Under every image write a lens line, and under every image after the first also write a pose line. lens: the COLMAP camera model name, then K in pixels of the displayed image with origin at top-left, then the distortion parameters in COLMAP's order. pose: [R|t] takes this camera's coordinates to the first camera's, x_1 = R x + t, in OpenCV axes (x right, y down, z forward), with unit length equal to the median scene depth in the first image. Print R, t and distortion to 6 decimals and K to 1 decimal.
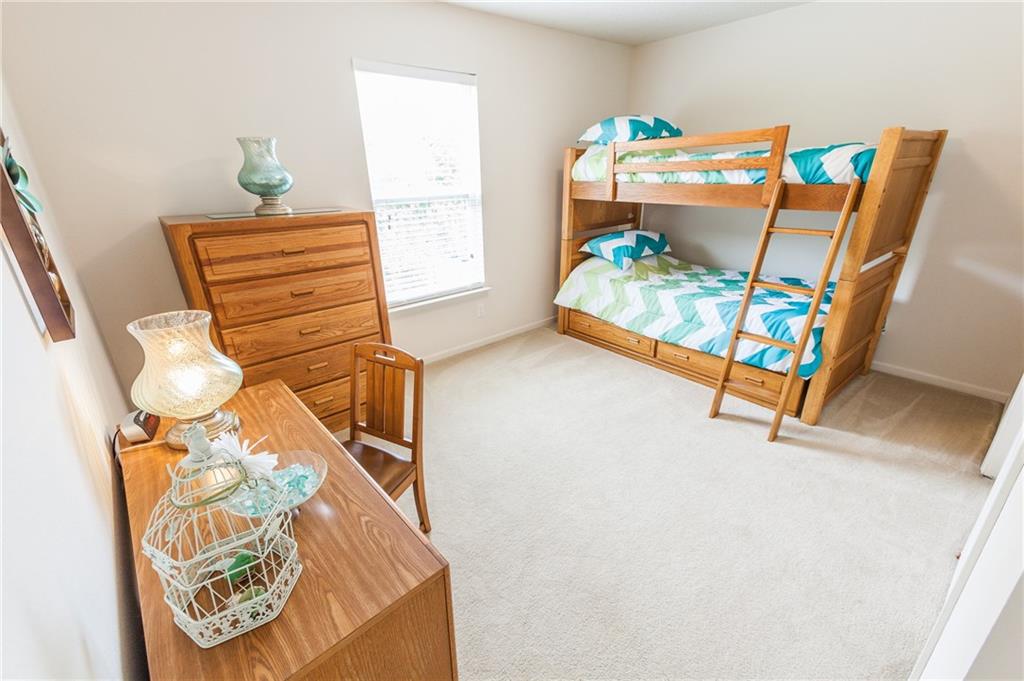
lens RADIAL K [[439.4, 0, 508.5], [0, 439.4, 339.1], [0, 0, 1]] dist [0.047379, 0.000019]
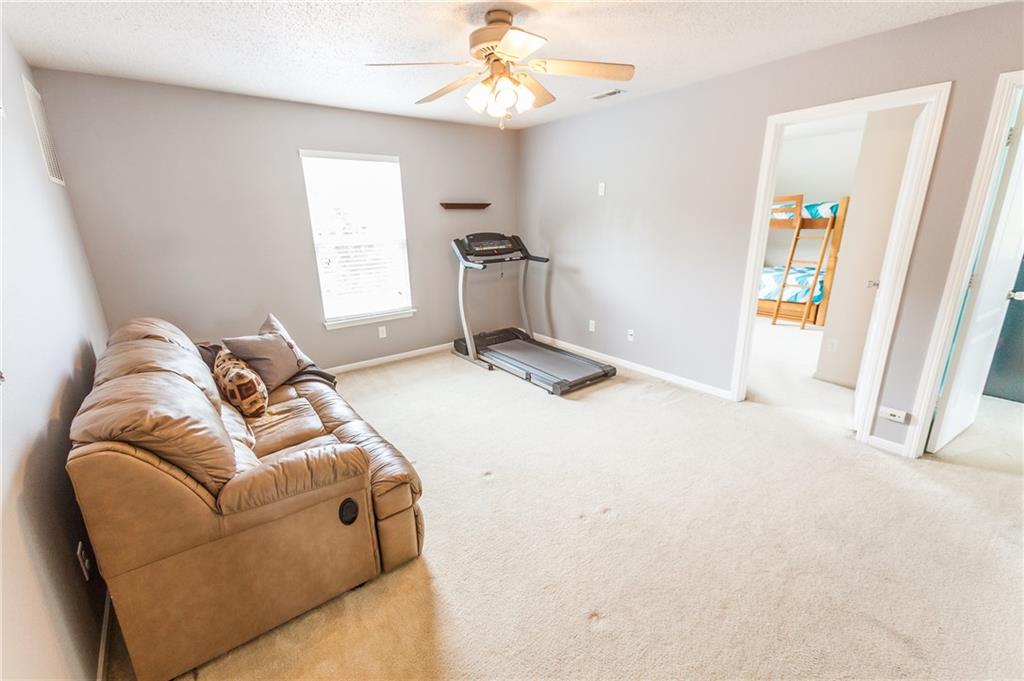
lens RADIAL K [[439.4, 0, 508.5], [0, 439.4, 339.1], [0, 0, 1]] dist [0.047379, 0.000019]
pose [[0.998883, 0.011481, -0.045842, -0.747711], [-0.015844, 0.995258, -0.095970, 0.494823], [0.044523, 0.096590, 0.994328, -1.246762]]
